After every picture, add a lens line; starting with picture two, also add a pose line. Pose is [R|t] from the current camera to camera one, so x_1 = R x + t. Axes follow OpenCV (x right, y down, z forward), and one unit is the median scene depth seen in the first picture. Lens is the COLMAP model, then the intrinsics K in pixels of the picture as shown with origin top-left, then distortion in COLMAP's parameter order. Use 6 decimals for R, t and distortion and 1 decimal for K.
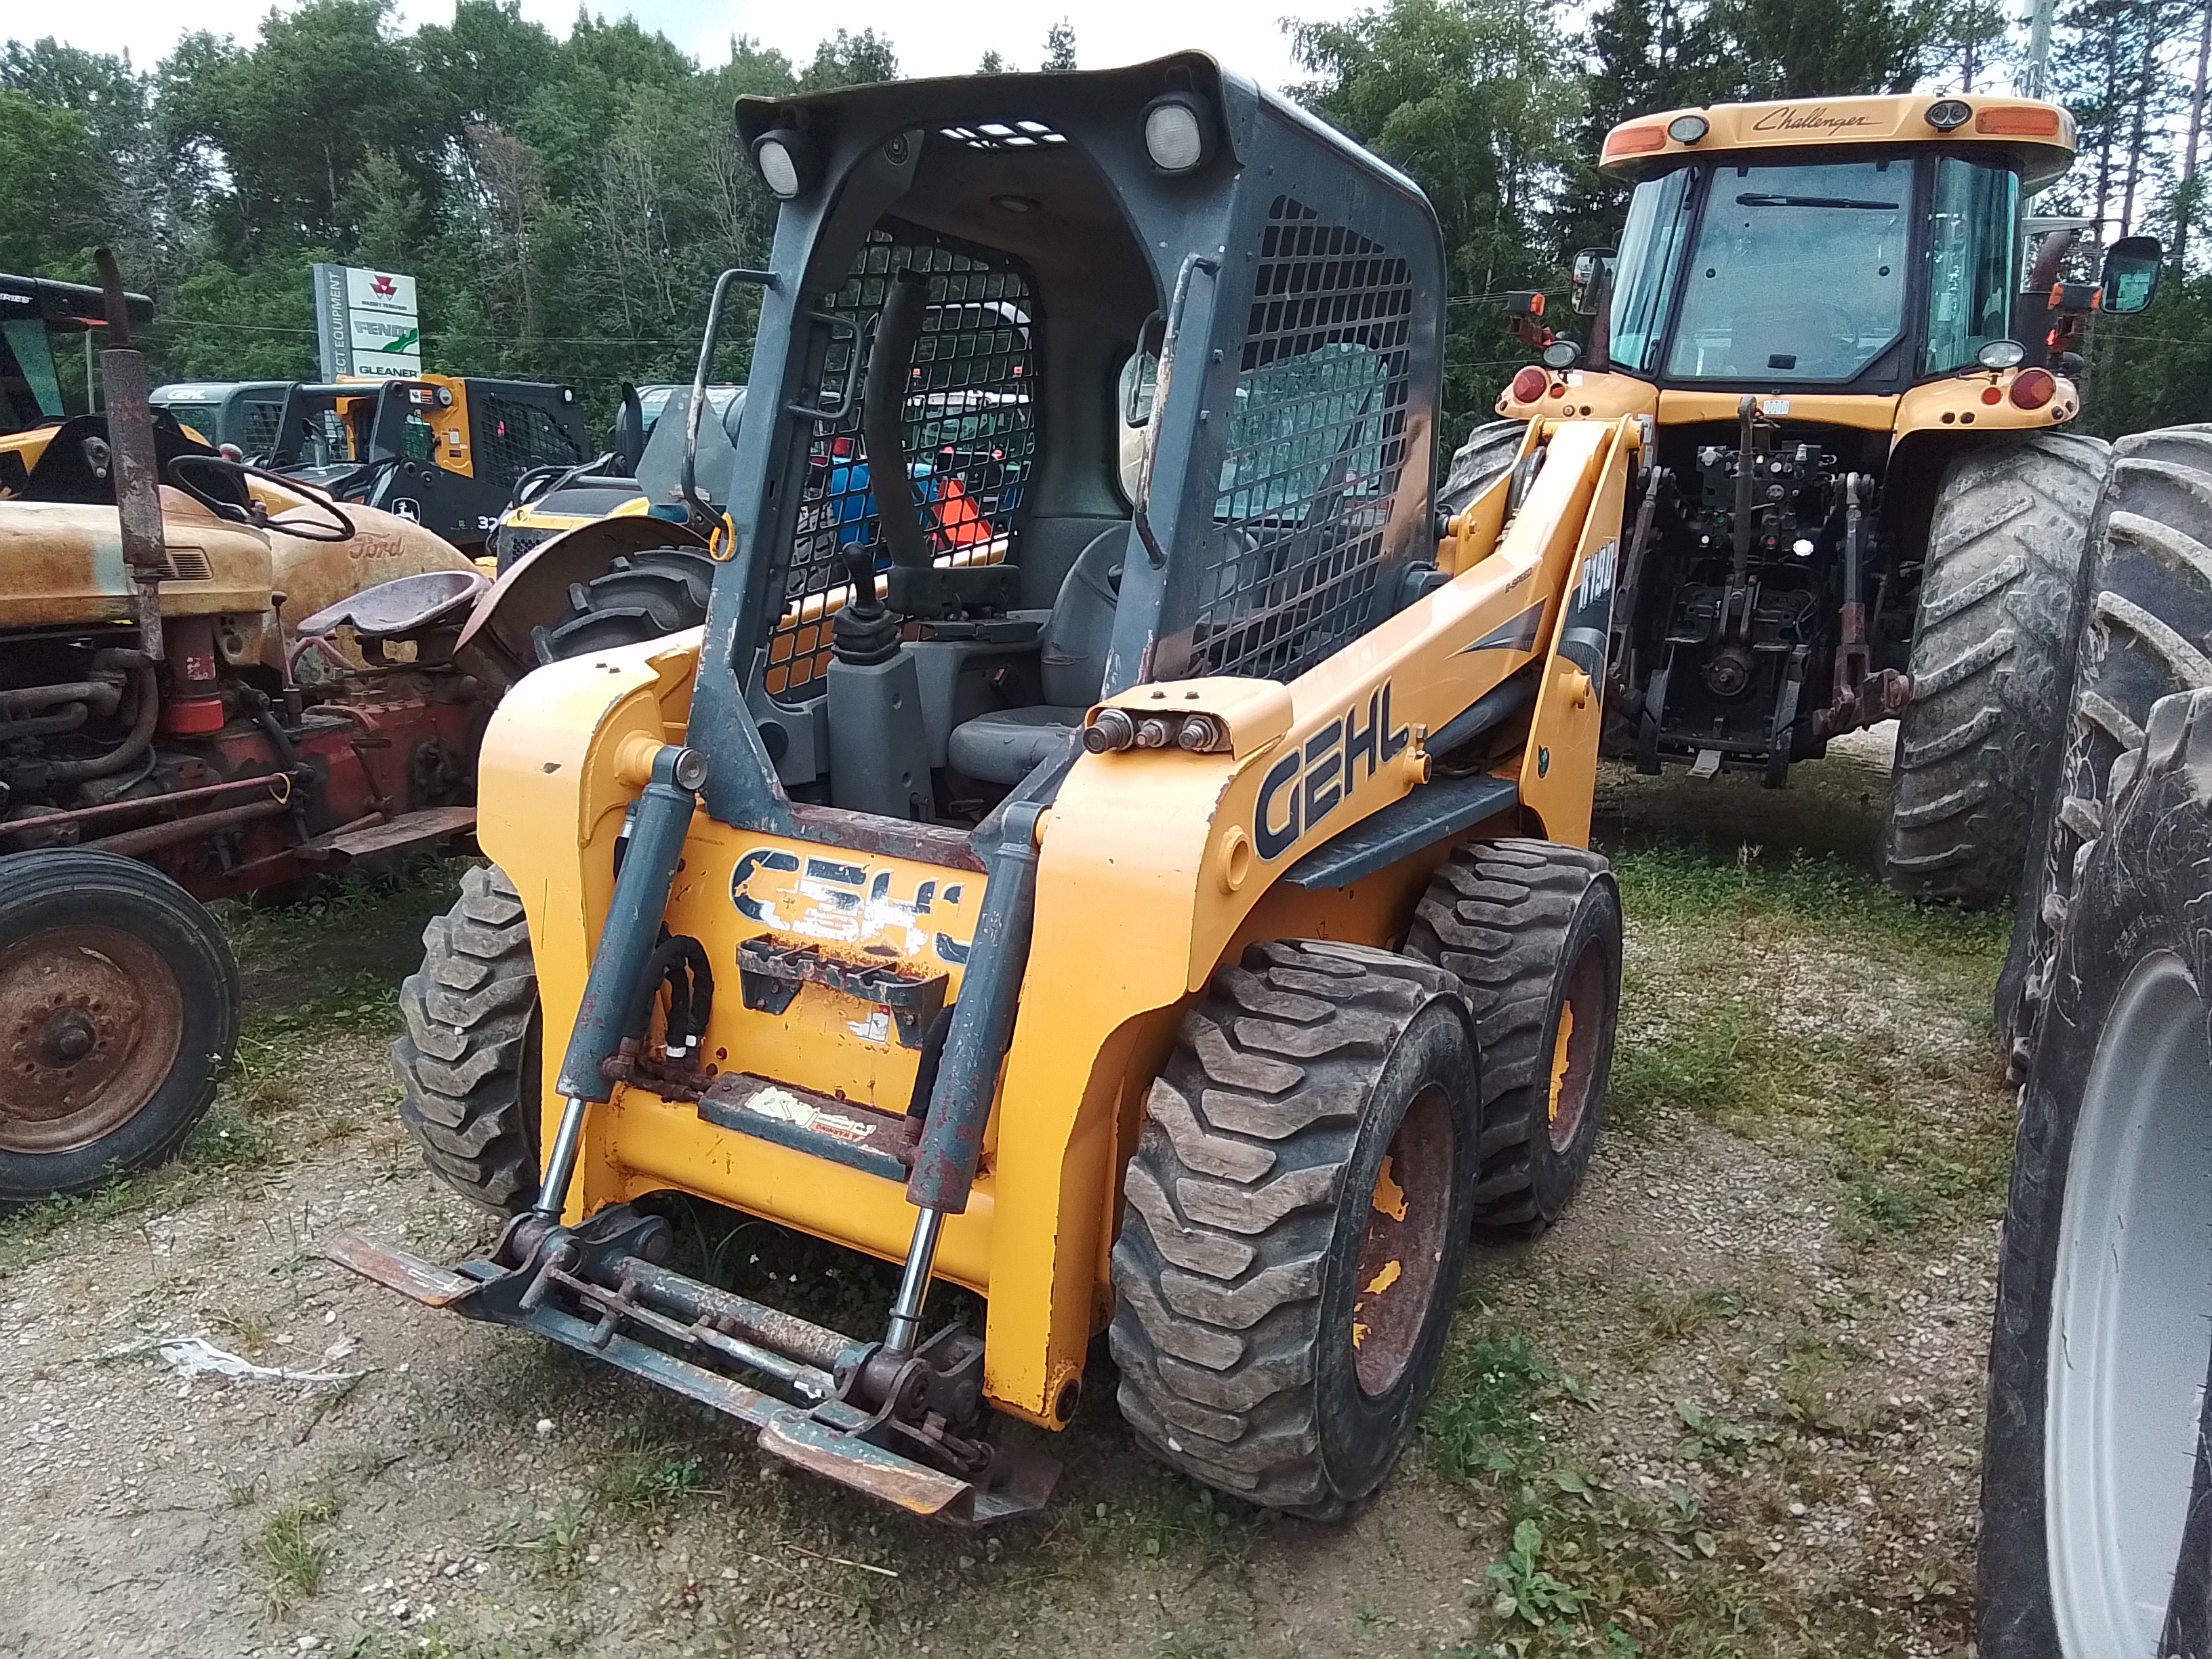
lens RADIAL K [[1524.4, 0, 1117.7], [0, 1524.4, 830.2], [0, 0, 1]] dist [0.073440, -0.096233]
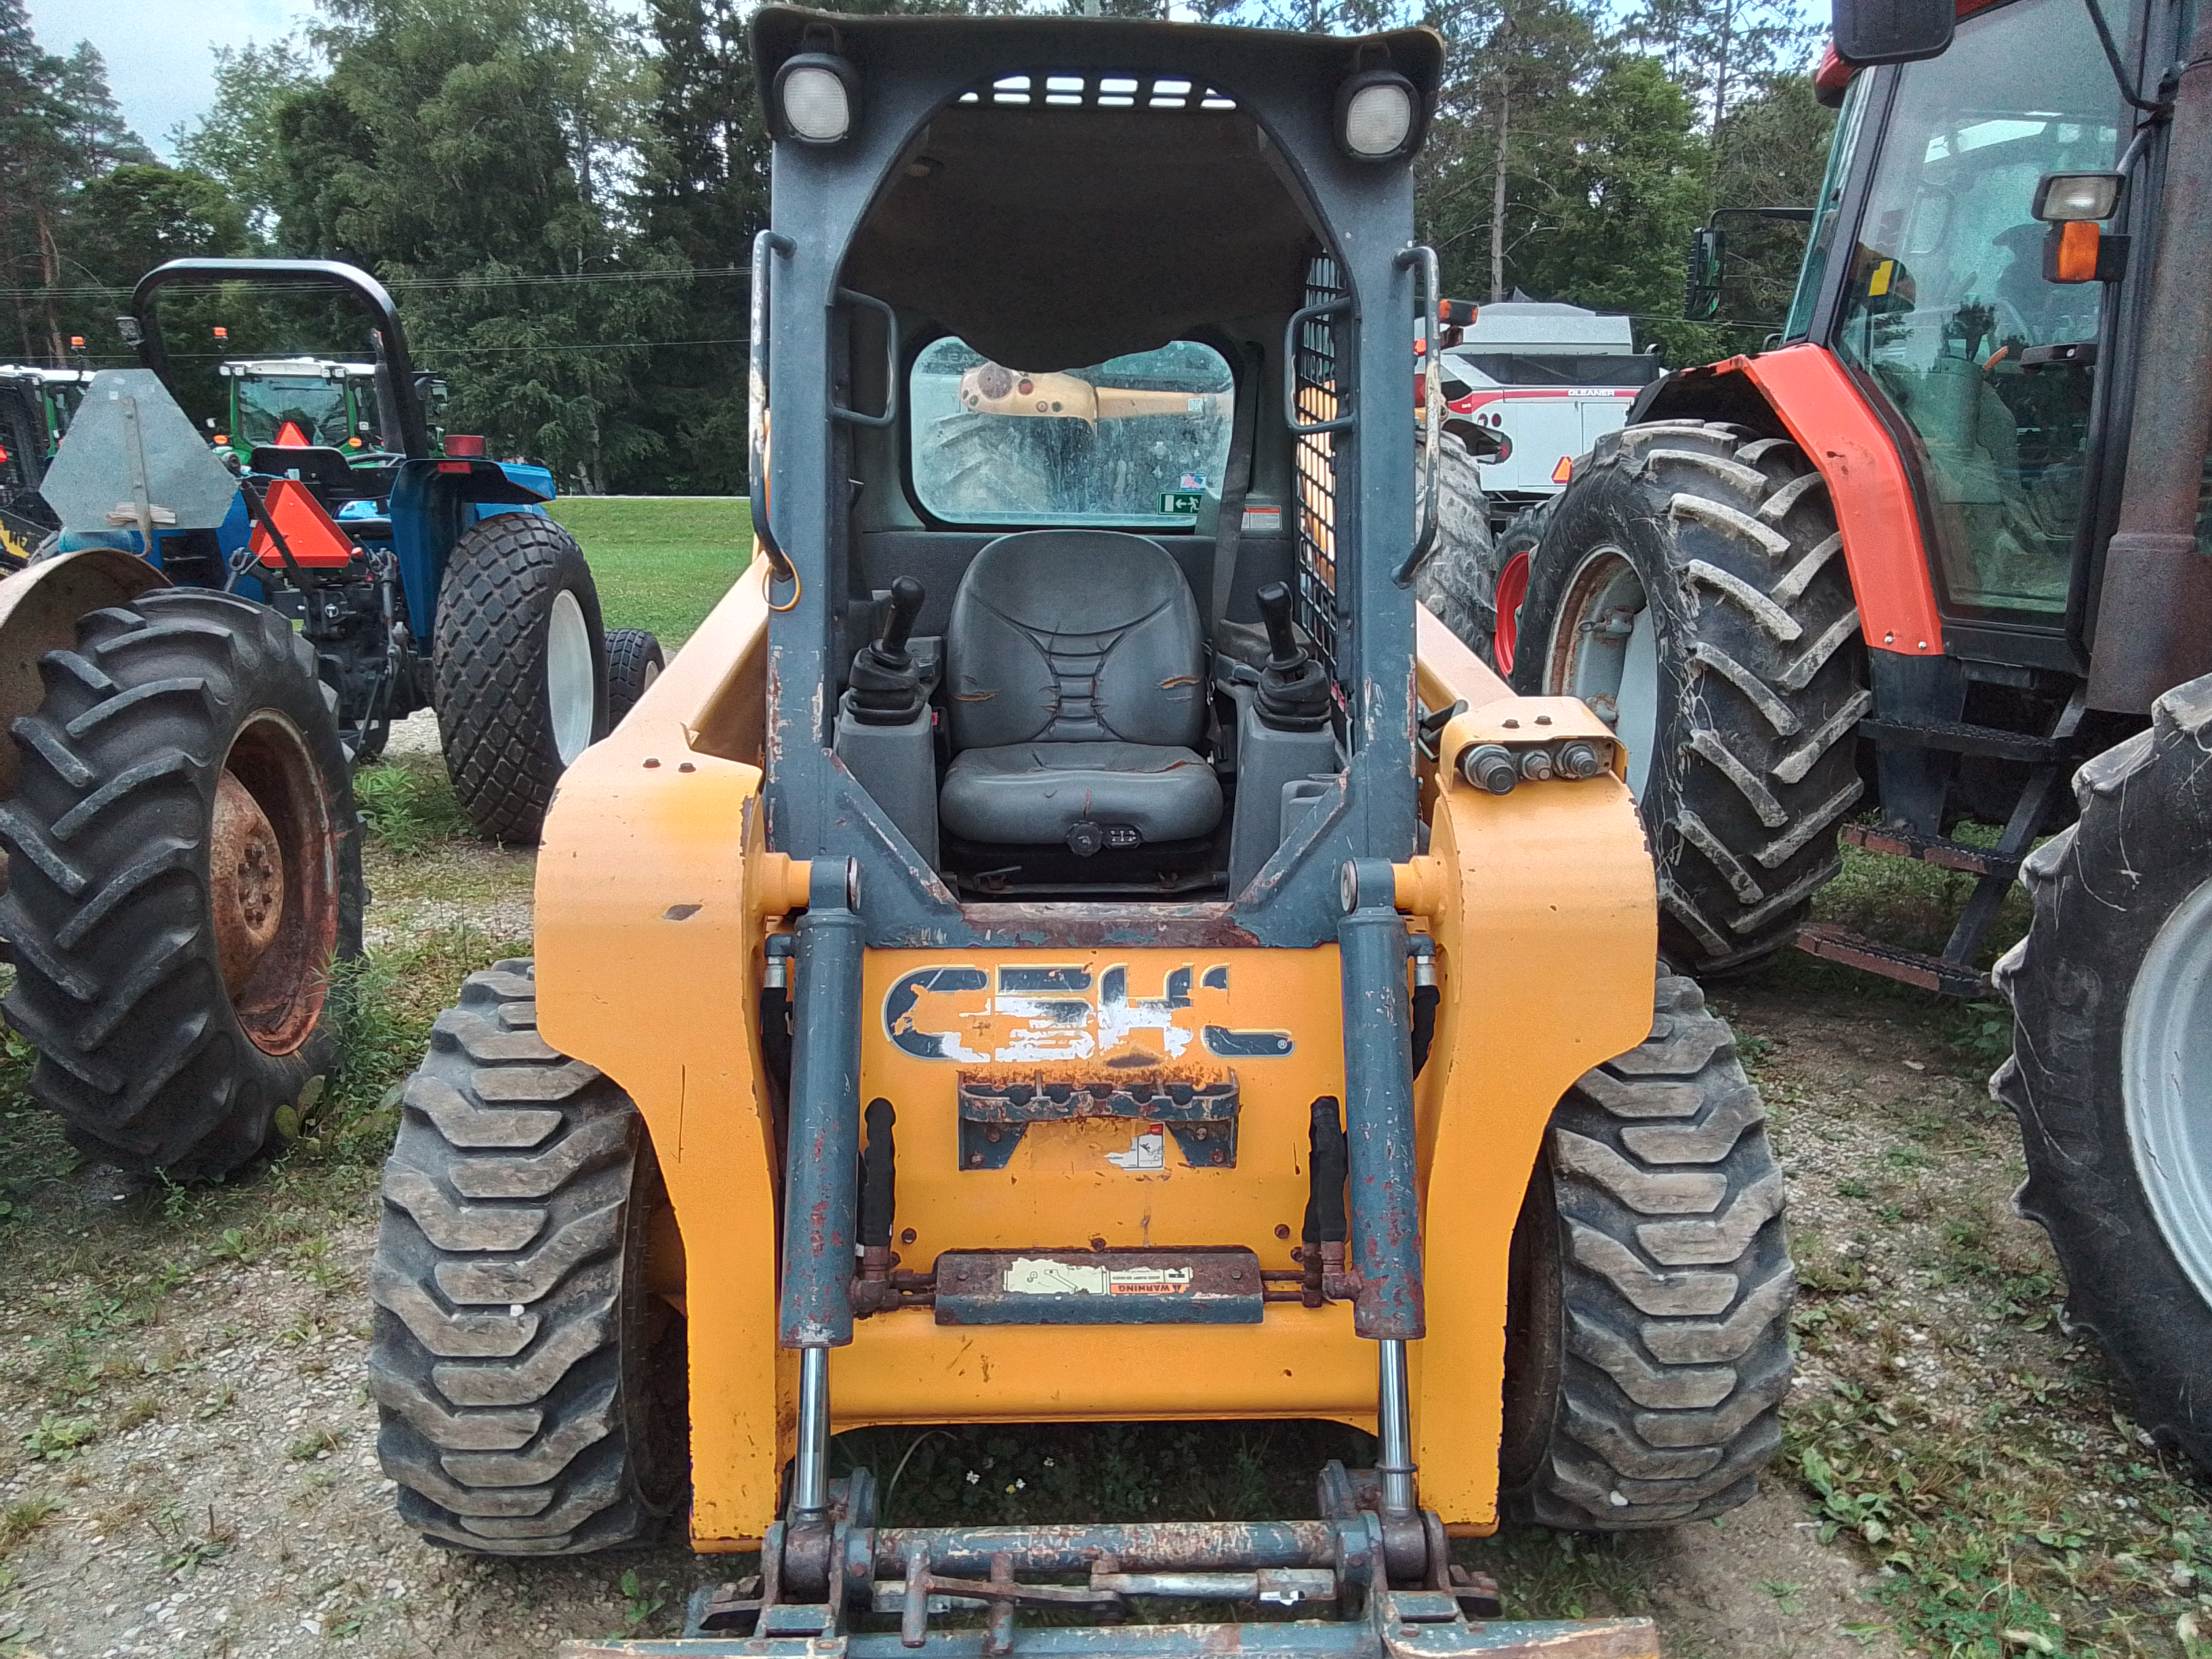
lens RADIAL K [[1524.4, 0, 1117.7], [0, 1524.4, 830.2], [0, 0, 1]] dist [0.073440, -0.096233]
pose [[0.845340, -0.139536, 0.515684, -0.554468], [0.135034, 0.989751, 0.046457, -0.083251], [-0.516882, 0.030363, 0.855518, 0.273904]]
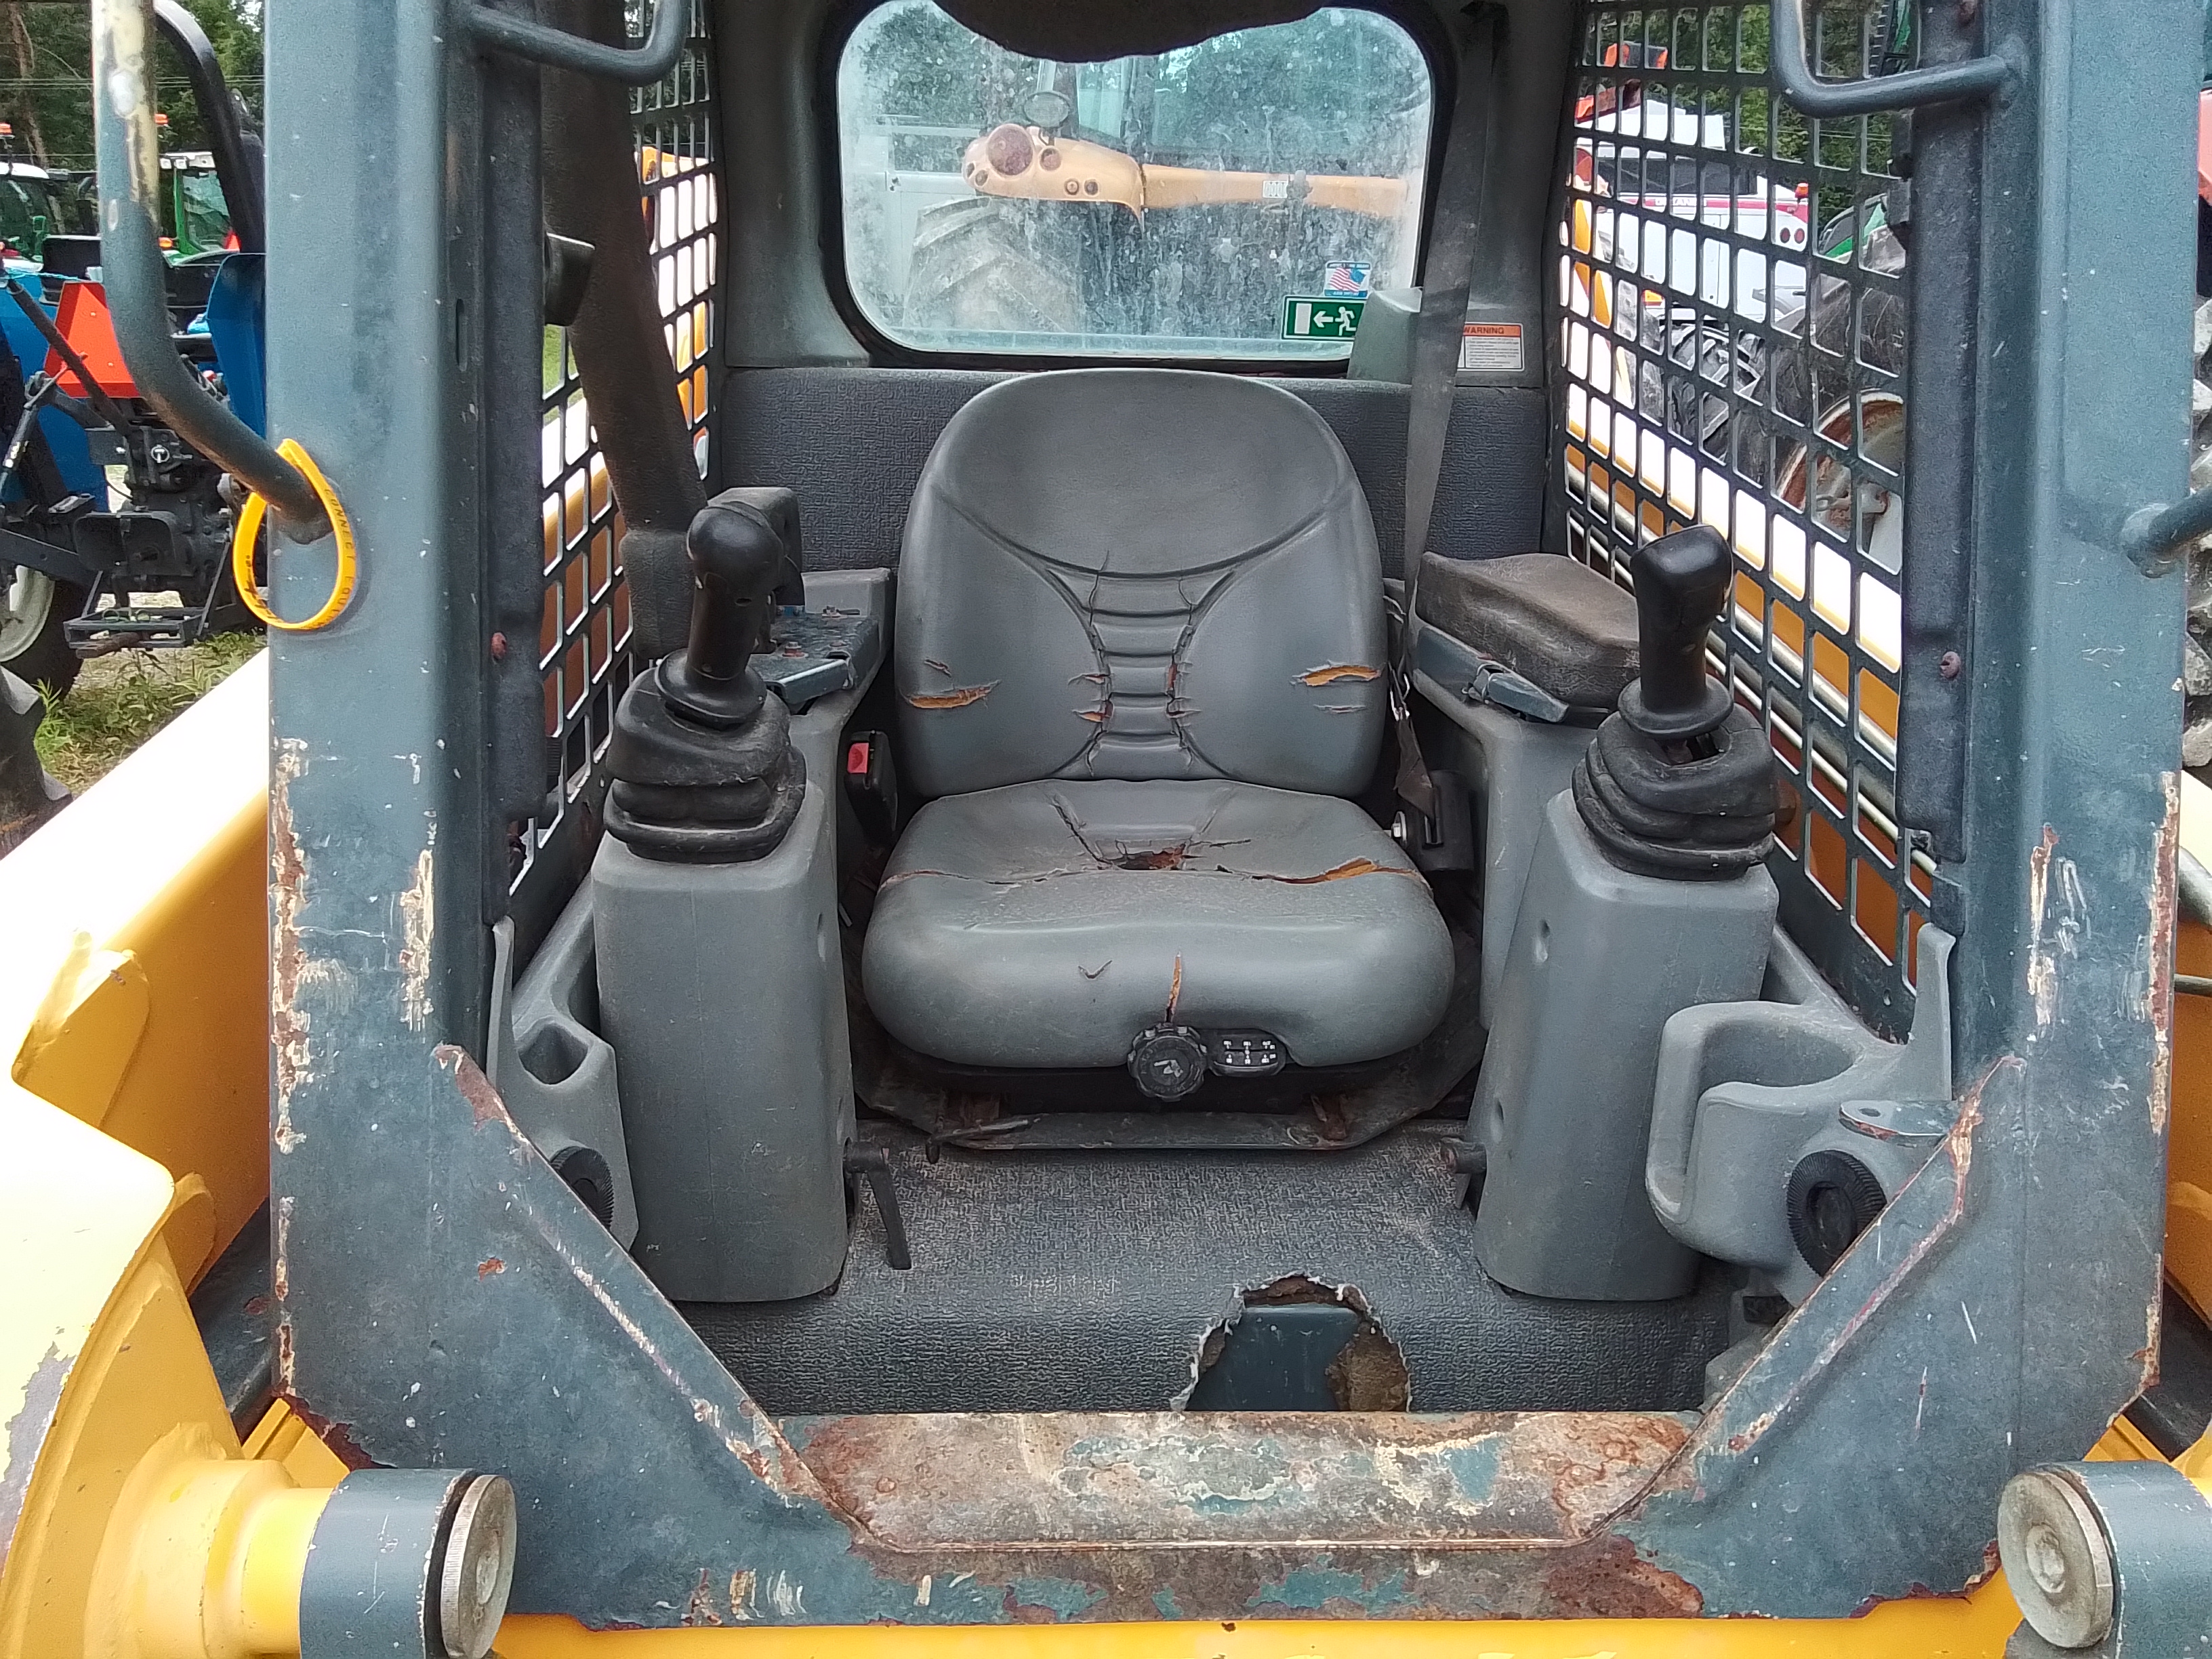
lens RADIAL K [[1524.4, 0, 1117.7], [0, 1524.4, 830.2], [0, 0, 1]] dist [0.073440, -0.096233]
pose [[0.854534, -0.182311, 0.486348, -0.286681], [0.122959, 0.980764, 0.151603, -0.173918], [-0.504631, -0.069750, 0.860513, 0.748664]]
